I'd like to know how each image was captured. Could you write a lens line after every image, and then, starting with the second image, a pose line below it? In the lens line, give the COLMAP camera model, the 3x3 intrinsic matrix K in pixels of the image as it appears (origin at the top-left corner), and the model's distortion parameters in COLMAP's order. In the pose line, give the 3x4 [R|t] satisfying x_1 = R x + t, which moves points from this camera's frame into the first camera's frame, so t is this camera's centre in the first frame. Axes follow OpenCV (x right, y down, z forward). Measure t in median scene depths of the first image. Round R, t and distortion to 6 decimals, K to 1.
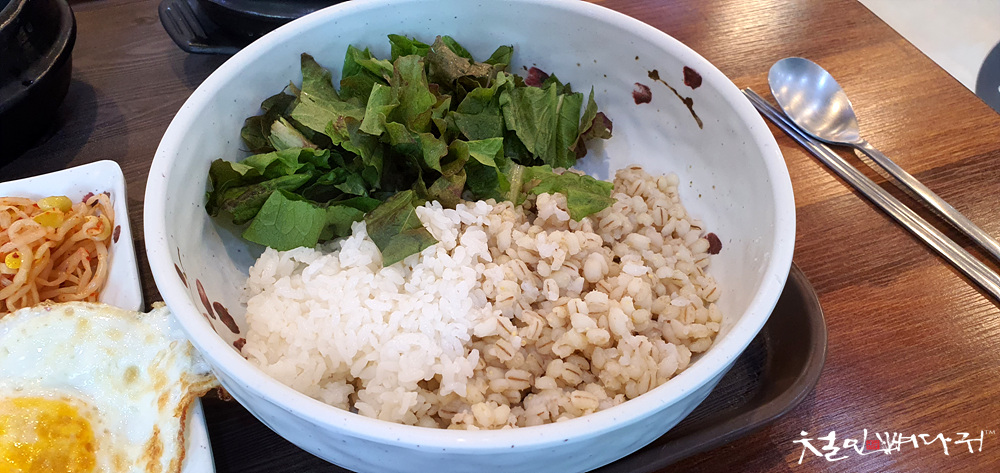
lens RADIAL K [[724.1, 0, 500.0], [0, 724.1, 236.5], [0, 0, 1]] dist [0.101773, -0.107066]
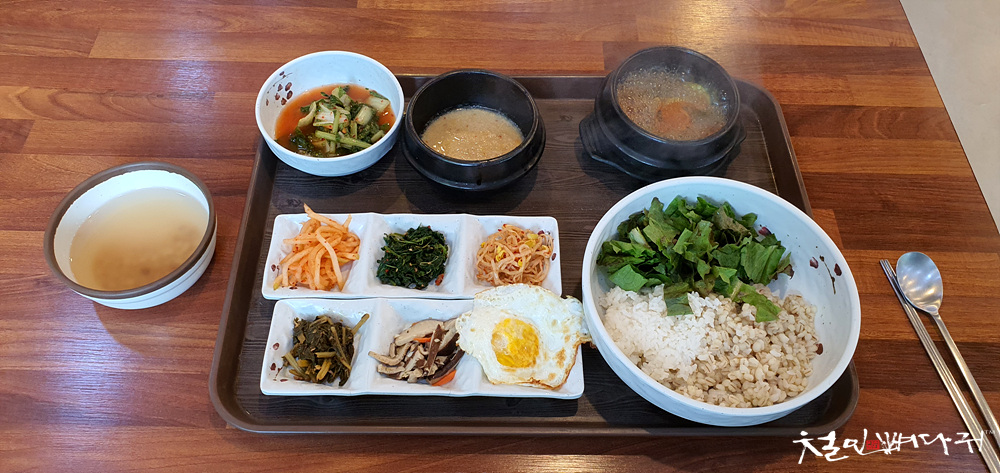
lens RADIAL K [[714.5, 0, 499.5], [0, 714.5, 260.0], [0, 0, 1]] dist [0.009424, -0.102483]
pose [[0.923980, 0.306885, -0.228215, -0.181650], [-0.266679, 0.944733, 0.190689, -0.404500], [0.274122, -0.115332, 0.954754, -1.262548]]
